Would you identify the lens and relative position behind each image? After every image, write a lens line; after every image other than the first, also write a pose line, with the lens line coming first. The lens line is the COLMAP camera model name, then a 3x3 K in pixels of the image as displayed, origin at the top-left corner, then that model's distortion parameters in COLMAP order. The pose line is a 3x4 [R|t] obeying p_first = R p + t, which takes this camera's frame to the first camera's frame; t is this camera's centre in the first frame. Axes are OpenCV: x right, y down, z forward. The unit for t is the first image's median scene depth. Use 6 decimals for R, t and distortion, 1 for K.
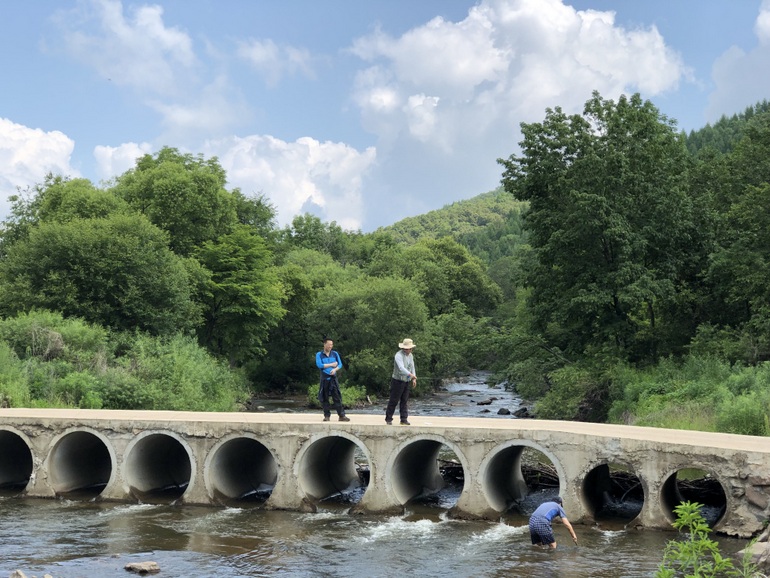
lens RADIAL K [[1254.3, 0, 380.9], [0, 1254.3, 285.4], [0, 0, 1]] dist [0.081063, 0.000000]
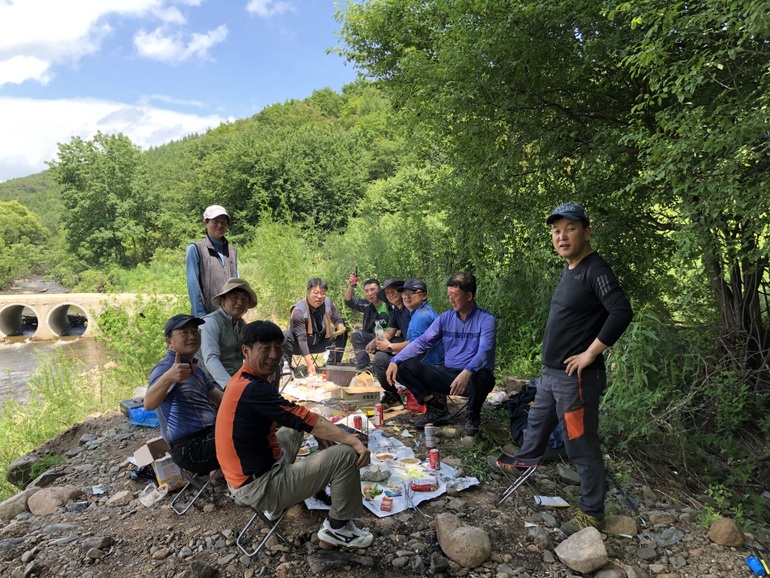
lens RADIAL K [[629.3, 0, 380.3], [0, 629.3, 289.7], [0, 0, 1]] dist [0.025690, -0.022065]
pose [[0.837512, -0.051555, 0.543982, -0.015451], [-0.001805, 0.995273, 0.097104, -0.002242], [-0.546417, -0.082308, 0.833459, -0.106763]]
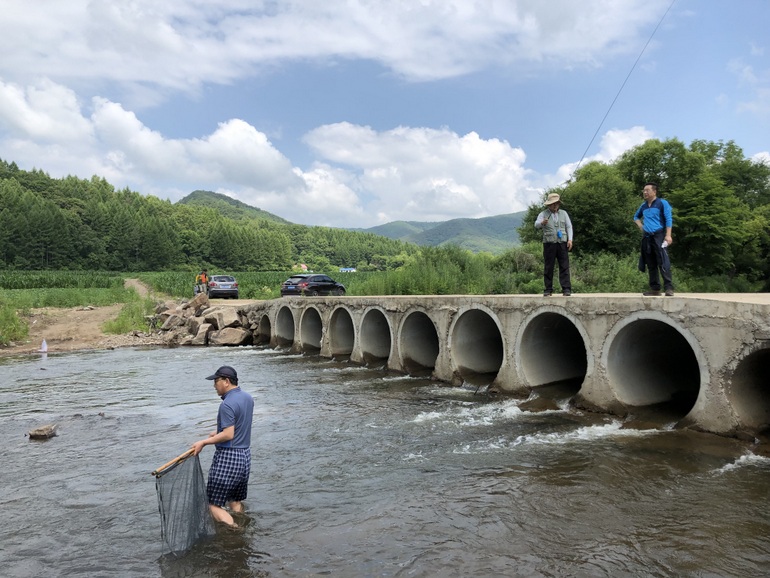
lens RADIAL K [[629.3, 0, 384.9], [0, 629.3, 287.8], [0, 0, 1]] dist [0.025690, -0.022065]
pose [[0.735625, -0.025035, -0.676926, 0.135905], [0.060643, 0.997738, 0.029002, 0.049078], [0.674669, -0.062385, 0.735480, 0.345327]]
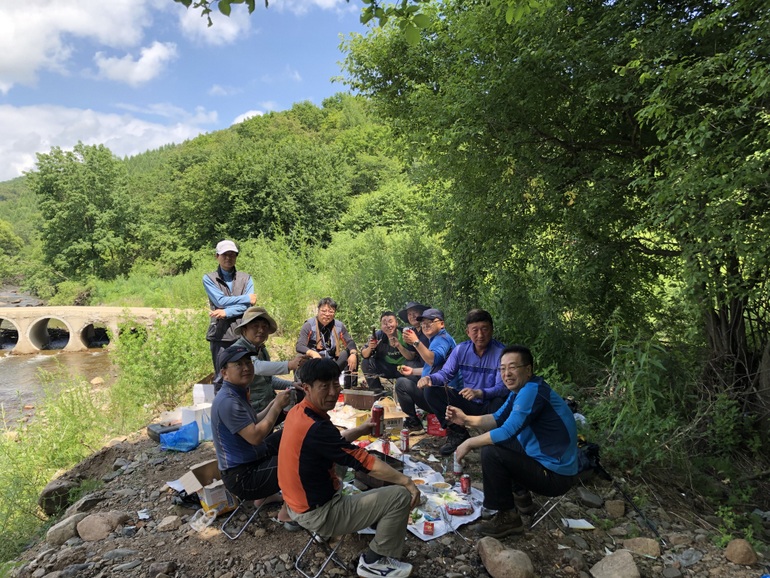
lens RADIAL K [[629.3, 0, 382.2], [0, 629.3, 283.3], [0, 0, 1]] dist [0.025690, -0.022065]
pose [[0.815269, -0.028530, 0.578379, -0.025794], [-0.012999, 0.997632, 0.067535, -0.005989], [-0.578936, -0.062578, 0.812968, -0.106526]]
